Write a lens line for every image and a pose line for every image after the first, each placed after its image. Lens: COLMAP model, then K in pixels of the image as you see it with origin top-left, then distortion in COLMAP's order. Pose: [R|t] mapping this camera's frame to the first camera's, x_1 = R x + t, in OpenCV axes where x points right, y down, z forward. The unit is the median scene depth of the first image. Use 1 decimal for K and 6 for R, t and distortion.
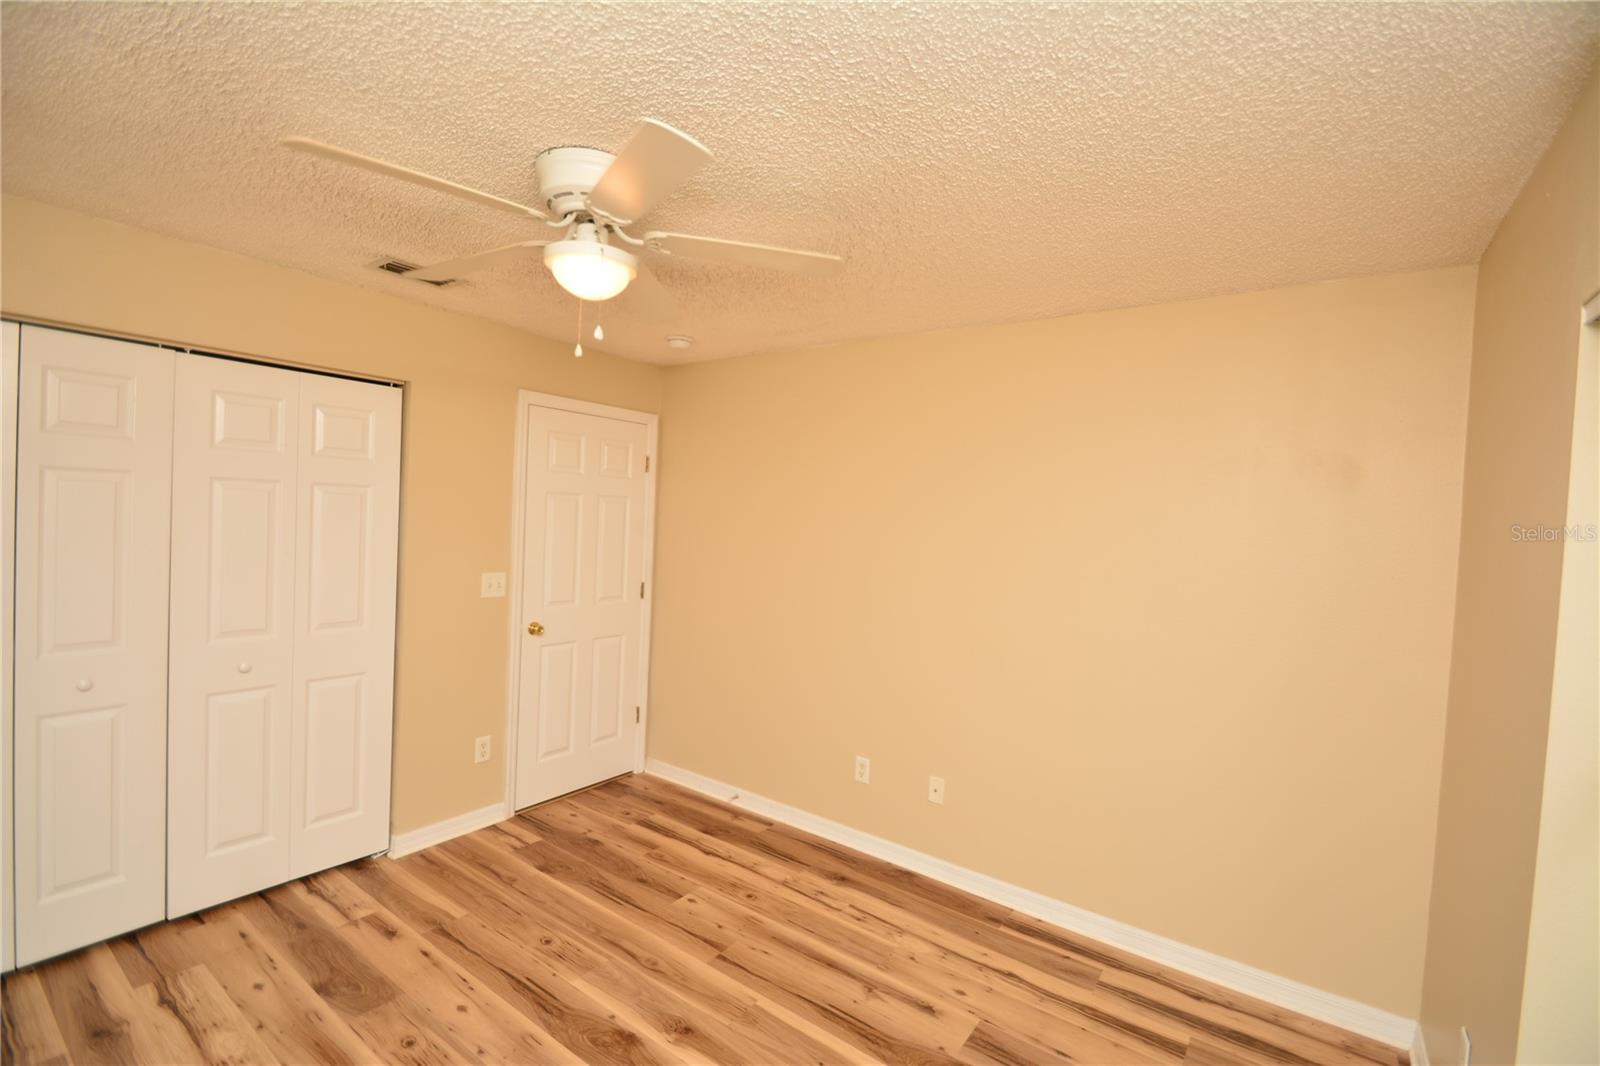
lens RADIAL K [[704.7, 0, 816.5], [0, 704.7, 535.9], [0, 0, 1]] dist [0.013838, -0.015536]
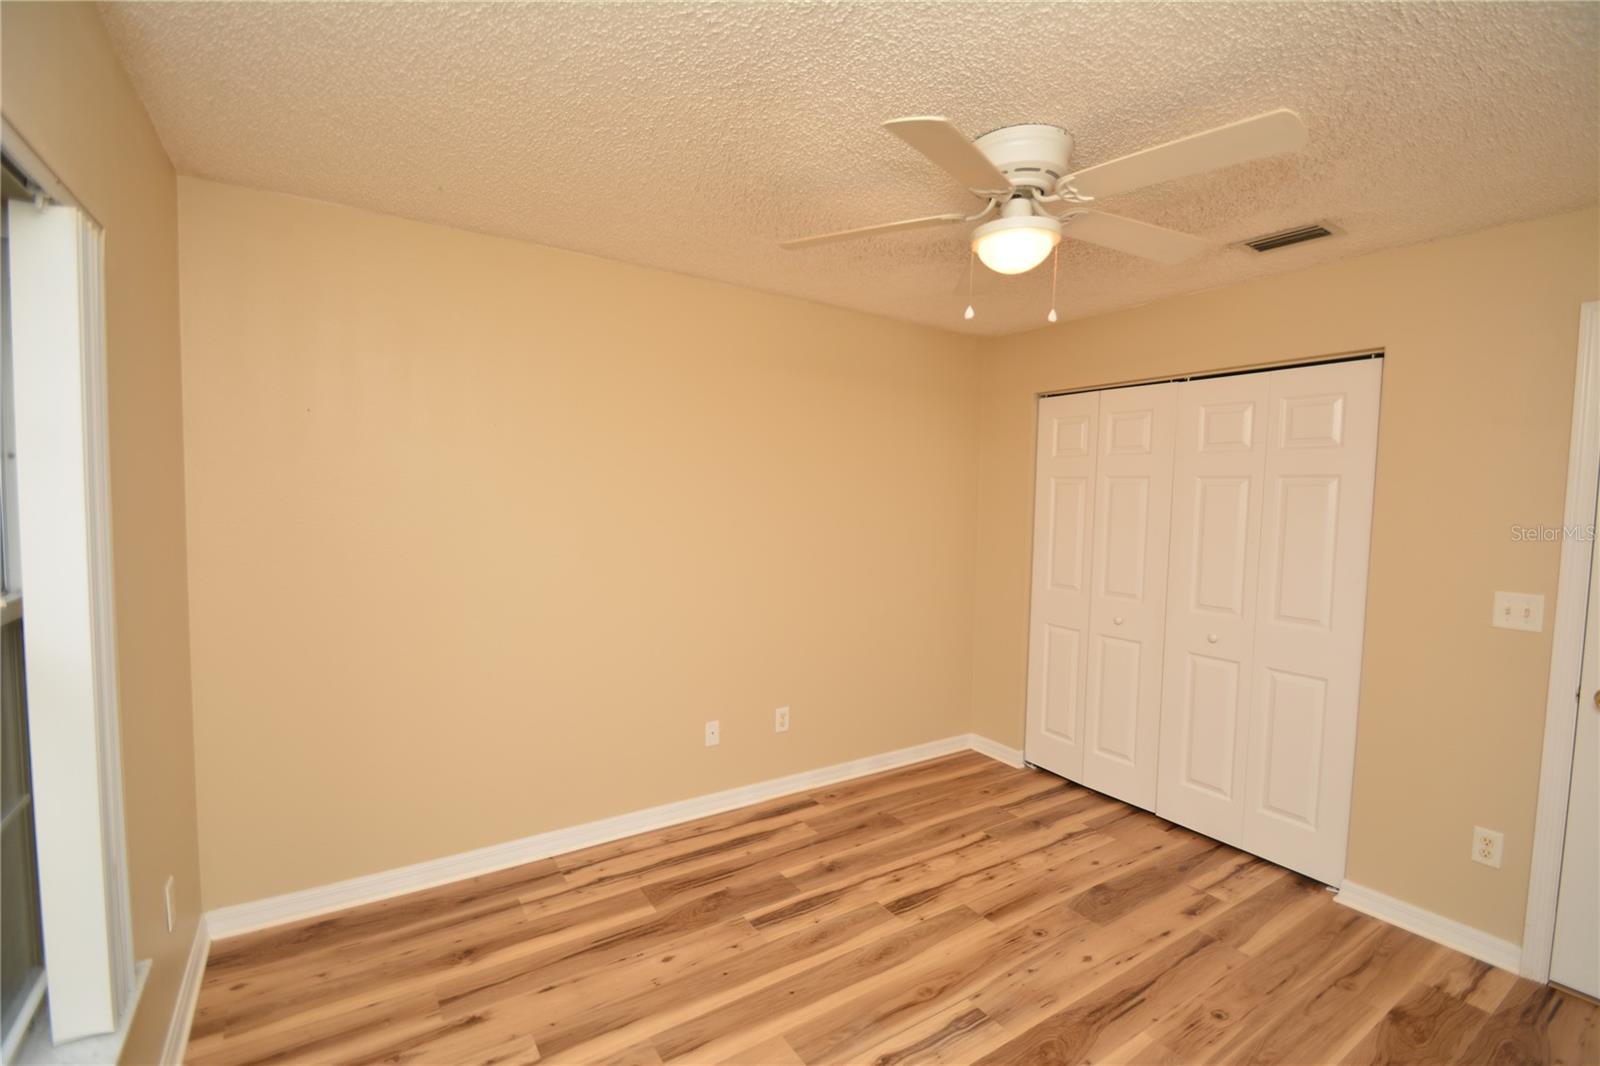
lens RADIAL K [[704.7, 0, 785.6], [0, 704.7, 536.0], [0, 0, 1]] dist [0.013838, -0.015536]
pose [[-0.377216, 0.002762, -0.926121, 0.576031], [-0.062703, 0.997625, 0.028515, 0.031520], [0.924000, 0.068827, -0.376147, 0.833058]]
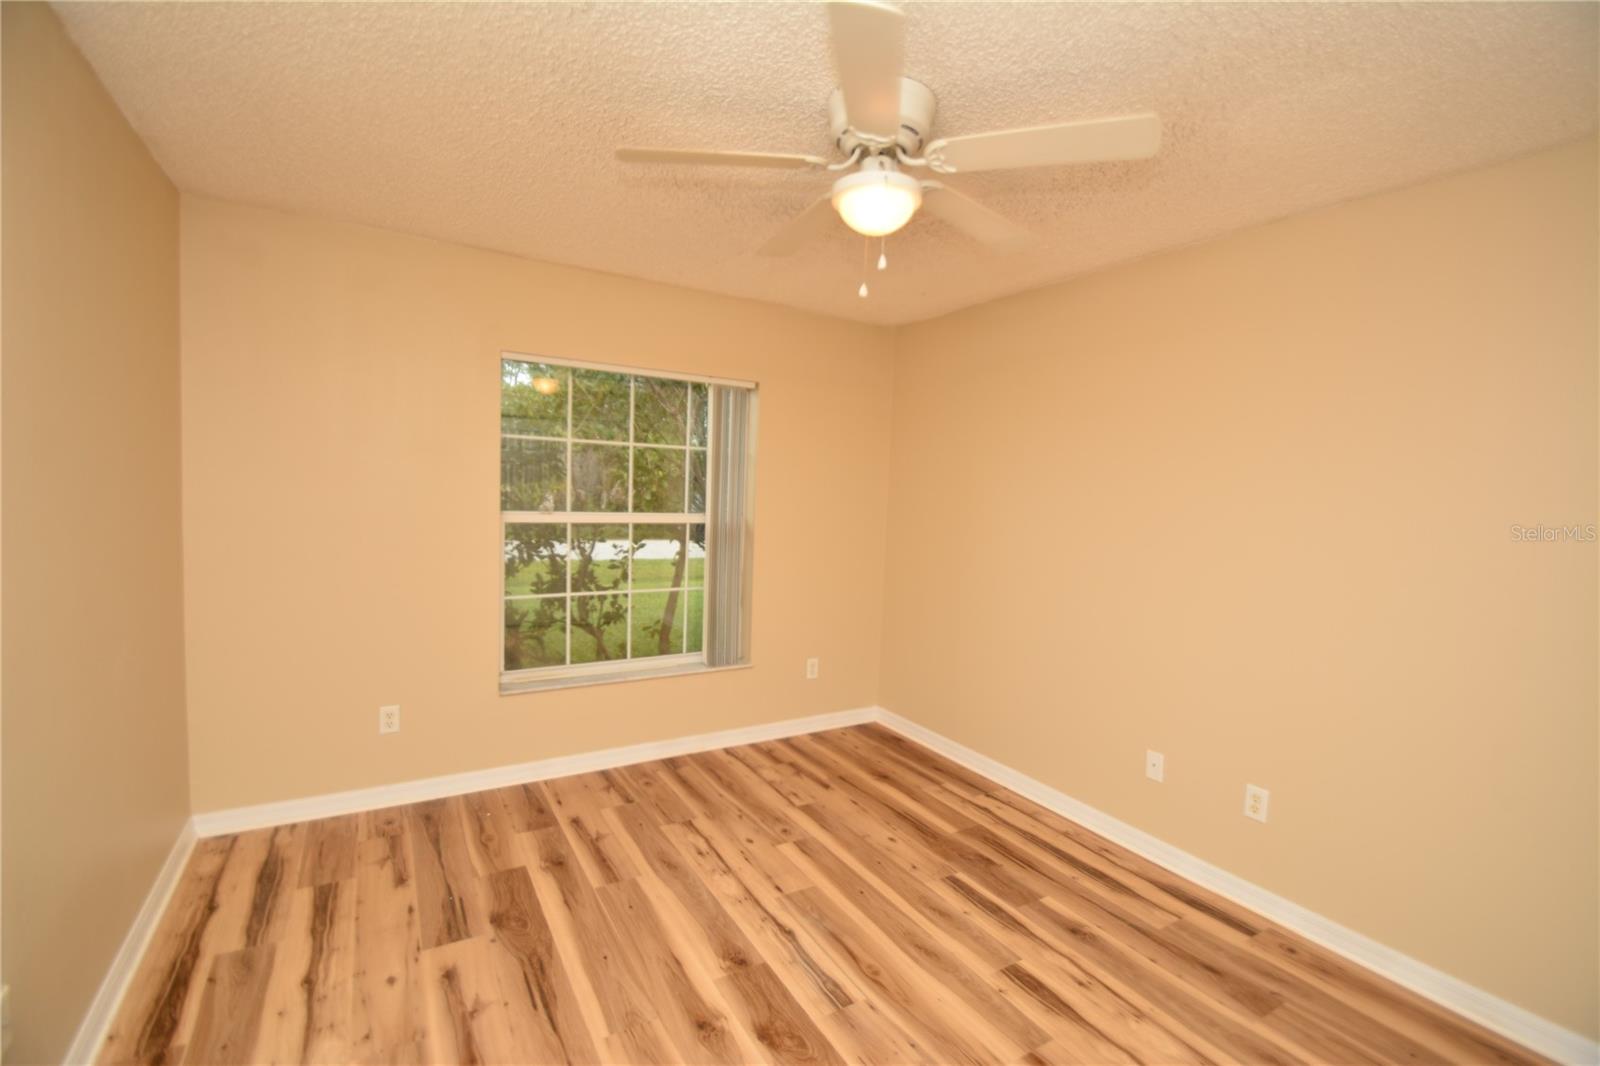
lens RADIAL K [[704.7, 0, 807.6], [0, 704.7, 523.5], [0, 0, 1]] dist [0.013838, -0.015536]
pose [[-0.911548, -0.104430, 0.397711, -0.510670], [-0.072571, 0.992888, 0.094380, -0.009157], [-0.404738, 0.057170, -0.912644, 1.491752]]
